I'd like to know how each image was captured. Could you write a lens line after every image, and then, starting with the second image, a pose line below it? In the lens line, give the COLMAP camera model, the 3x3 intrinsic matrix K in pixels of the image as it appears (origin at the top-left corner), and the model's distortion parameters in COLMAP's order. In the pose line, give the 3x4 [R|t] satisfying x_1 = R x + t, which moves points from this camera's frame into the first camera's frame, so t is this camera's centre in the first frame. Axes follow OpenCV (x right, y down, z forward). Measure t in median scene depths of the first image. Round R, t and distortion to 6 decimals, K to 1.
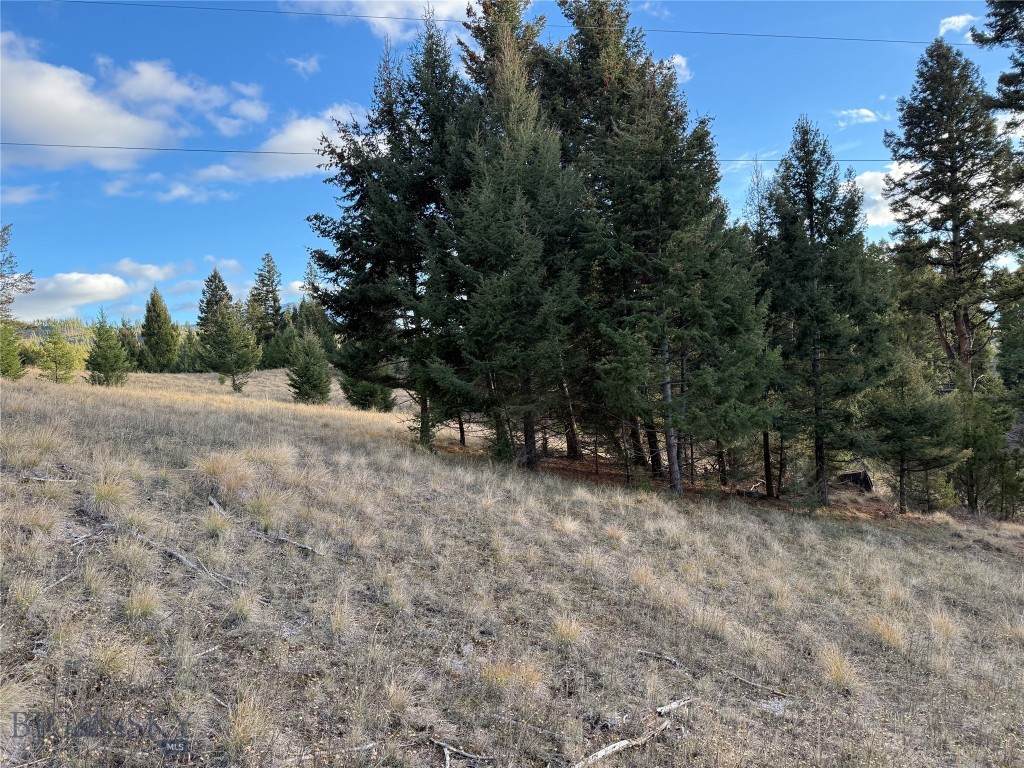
lens RADIAL K [[702.1, 0, 581.6], [0, 702.1, 401.5], [0, 0, 1]] dist [-0.030257, -0.008686]
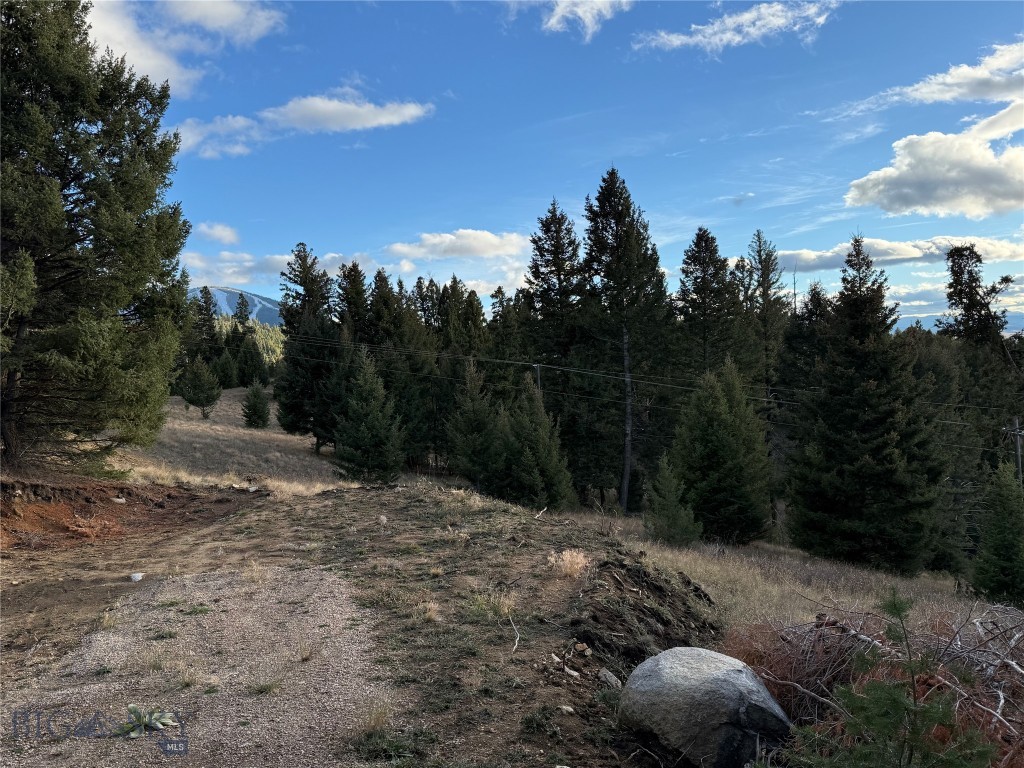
lens RADIAL K [[824.3, 0, 518.1], [0, 824.3, 388.9], [0, 0, 1]] dist [0.079142, -0.136376]
pose [[0.999441, 0.021746, -0.025413, 0.267723], [-0.022471, 0.999338, -0.028618, -0.049340], [0.024773, 0.029173, 0.999267, -0.930467]]
